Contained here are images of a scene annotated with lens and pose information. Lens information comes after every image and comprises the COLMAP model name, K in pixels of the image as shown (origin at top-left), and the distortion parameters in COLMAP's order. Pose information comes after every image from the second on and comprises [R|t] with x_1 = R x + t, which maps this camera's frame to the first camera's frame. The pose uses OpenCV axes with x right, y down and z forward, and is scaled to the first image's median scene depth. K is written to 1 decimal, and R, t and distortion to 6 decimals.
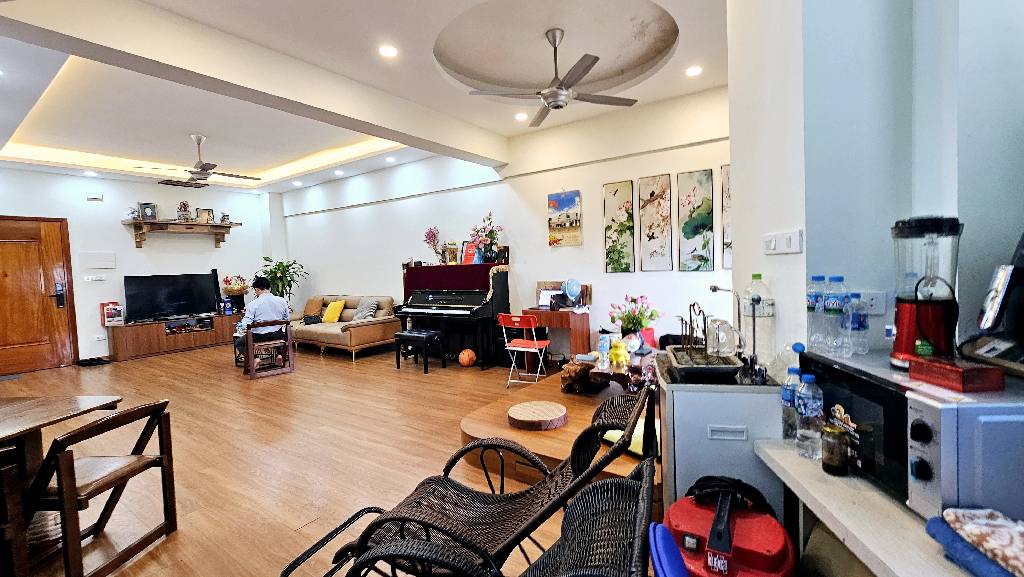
lens RADIAL K [[422.0, 0, 524.1], [0, 422.0, 281.5], [0, 0, 1]] dist [0.000005, -0.000111]
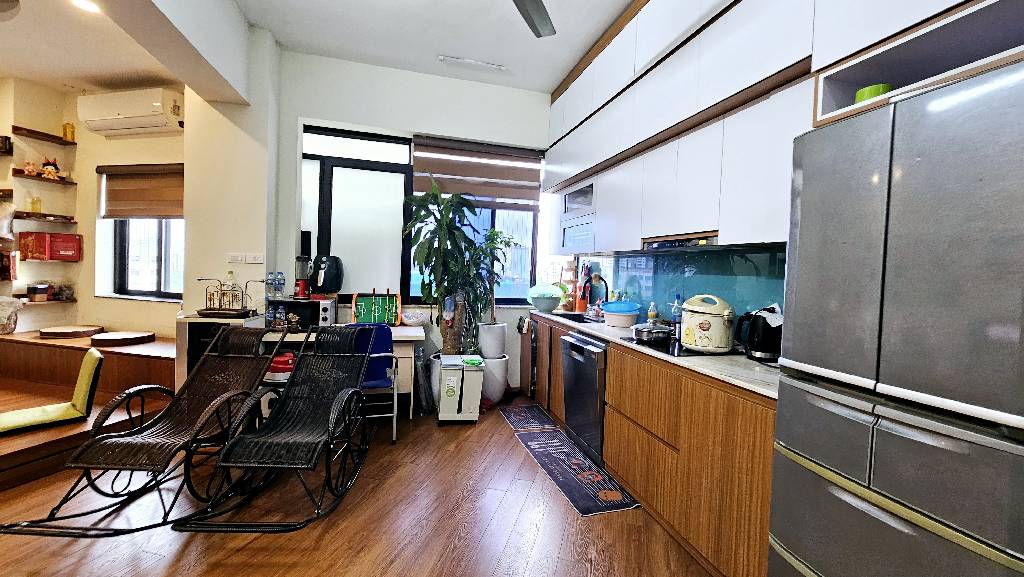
lens RADIAL K [[422.0, 0, 524.1], [0, 422.0, 281.5], [0, 0, 1]] dist [0.000005, -0.000111]
pose [[-0.358675, 0.001819, 0.933461, -0.627625], [0.014872, 0.999882, 0.003766, 0.015262], [-0.933344, 0.015233, -0.358660, 0.109674]]
